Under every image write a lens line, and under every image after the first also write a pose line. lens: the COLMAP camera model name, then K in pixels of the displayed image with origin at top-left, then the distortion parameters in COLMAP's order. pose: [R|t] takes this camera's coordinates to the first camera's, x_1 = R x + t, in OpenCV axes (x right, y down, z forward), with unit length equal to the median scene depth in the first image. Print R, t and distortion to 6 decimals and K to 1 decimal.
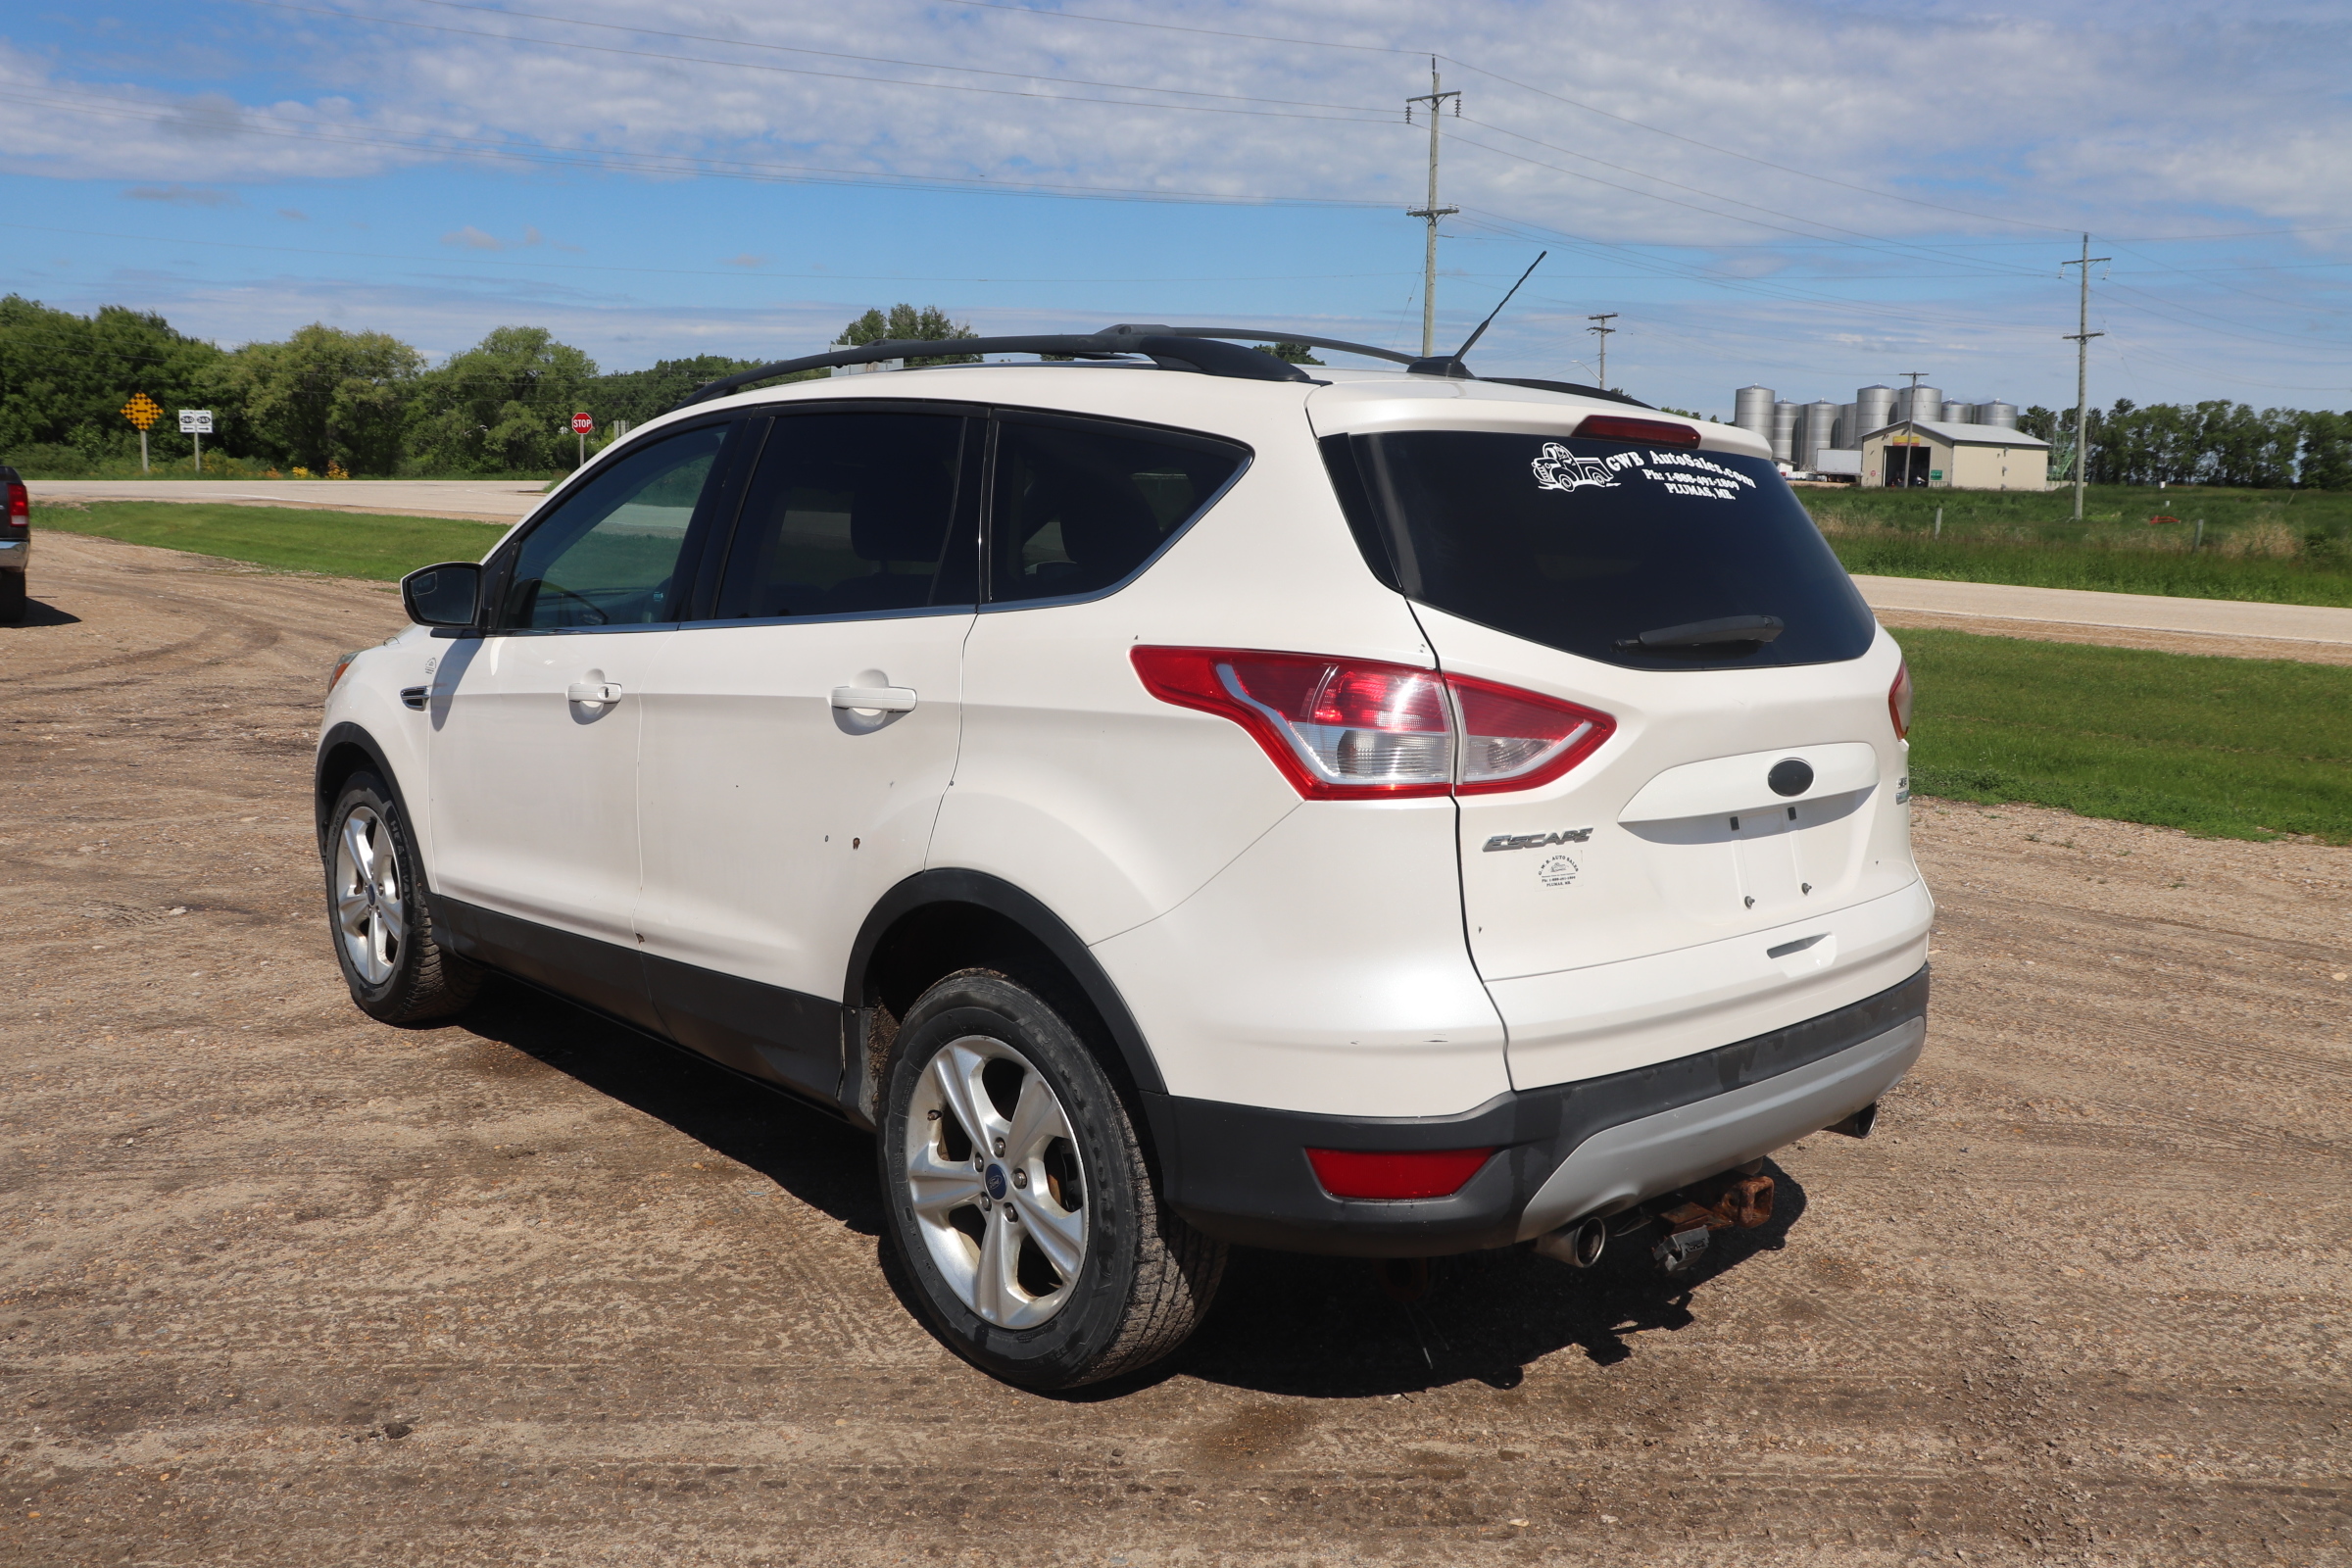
lens RADIAL K [[1914.4, 0, 1192.3], [0, 1914.4, 830.0], [0, 0, 1]] dist [-0.138635, 0.101494]
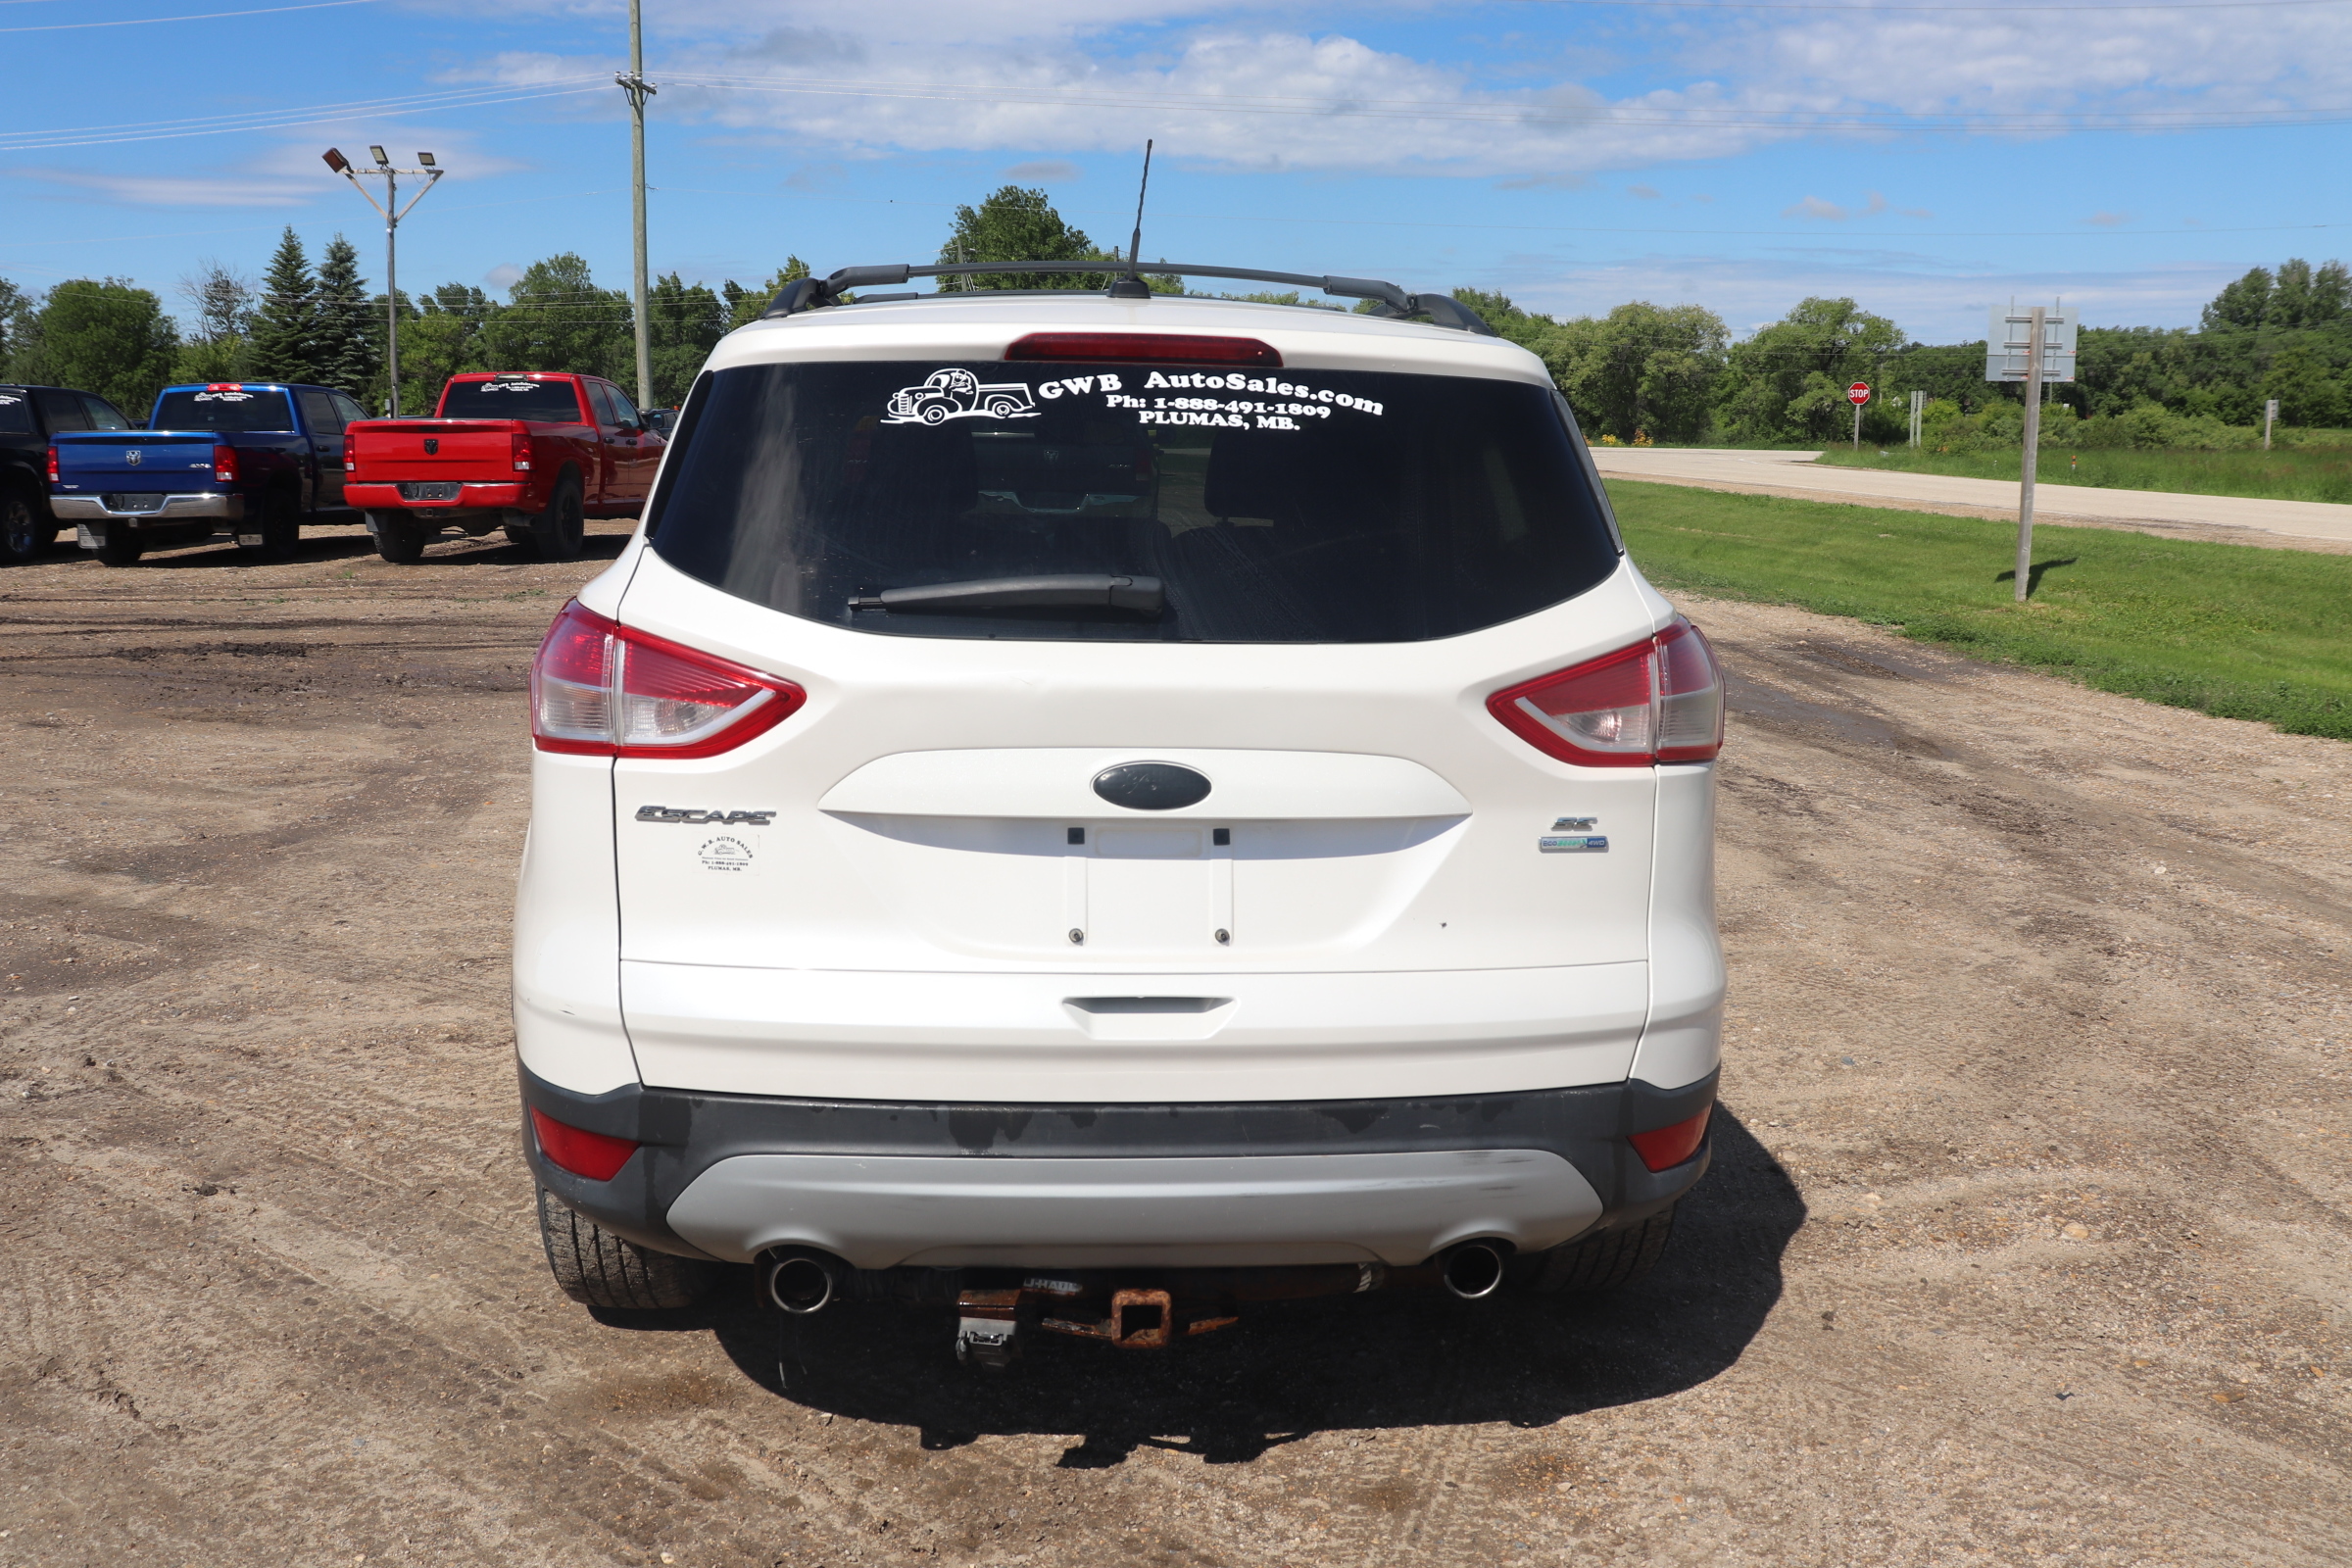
lens RADIAL K [[1914.4, 0, 1174.8], [0, 1914.4, 812.8], [0, 0, 1]] dist [-0.138635, 0.101494]
pose [[0.779537, 0.106629, -0.617213, 0.827399], [-0.102920, 0.993815, 0.041702, -0.051571], [0.617842, 0.031016, 0.785690, 0.398488]]
